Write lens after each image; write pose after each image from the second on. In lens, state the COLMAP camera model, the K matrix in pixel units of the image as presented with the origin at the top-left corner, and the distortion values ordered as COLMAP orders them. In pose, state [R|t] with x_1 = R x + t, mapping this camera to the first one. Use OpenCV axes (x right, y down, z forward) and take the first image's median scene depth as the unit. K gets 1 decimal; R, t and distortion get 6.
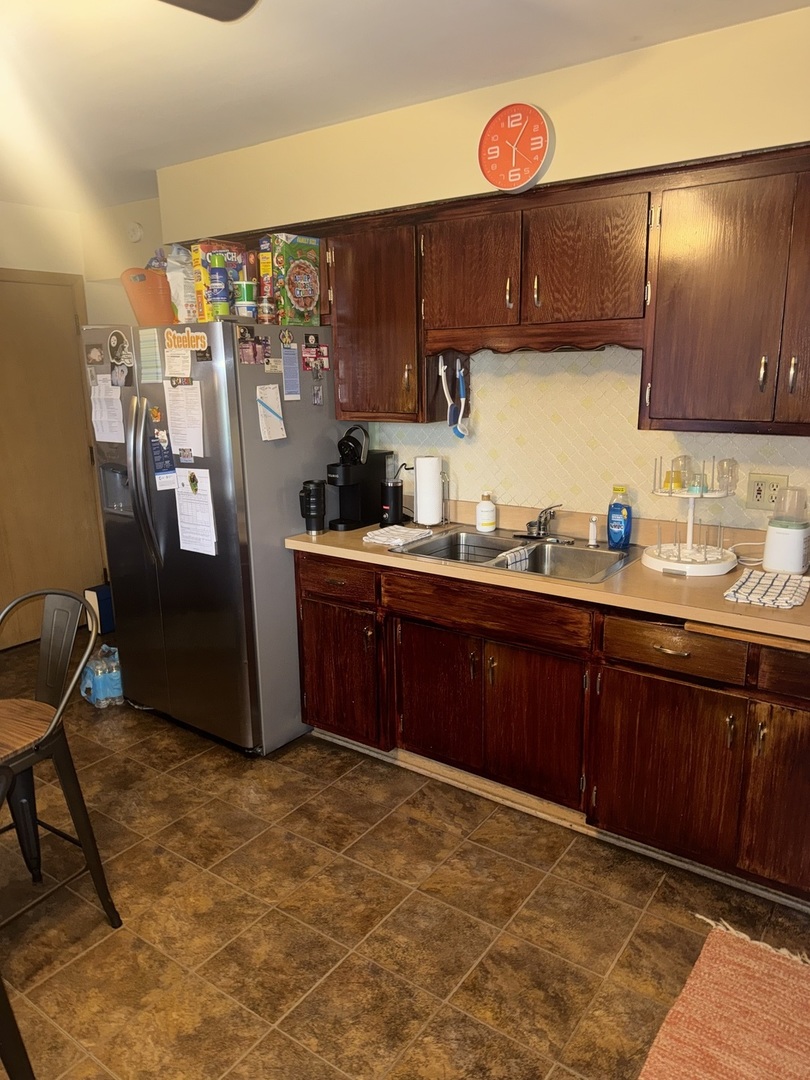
lens RADIAL K [[767.3, 0, 406.4], [0, 767.3, 540.9], [0, 0, 1]] dist [0.068637, -0.086904]
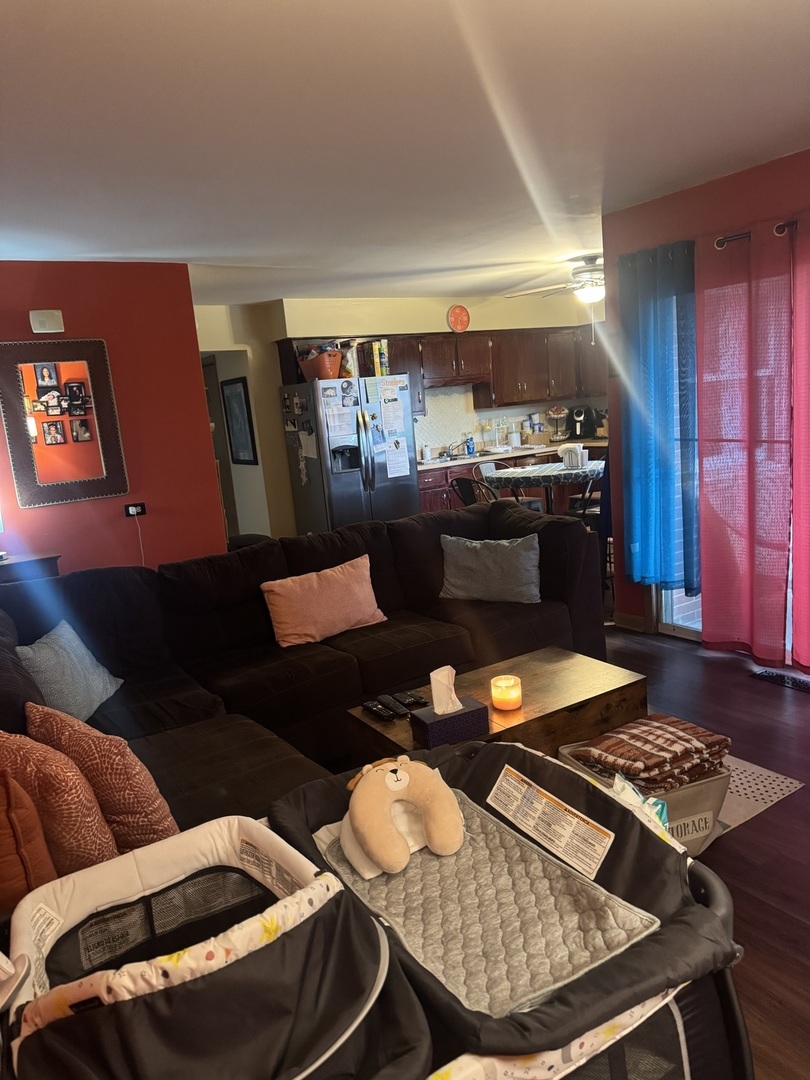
lens RADIAL K [[767.3, 0, 406.4], [0, 767.3, 544.8], [0, 0, 1]] dist [0.068637, -0.086904]
pose [[0.373454, -0.187252, 0.908553, -2.383108], [0.290161, 0.953849, 0.077319, 0.039257], [-0.881101, 0.234752, 0.410552, 0.119396]]
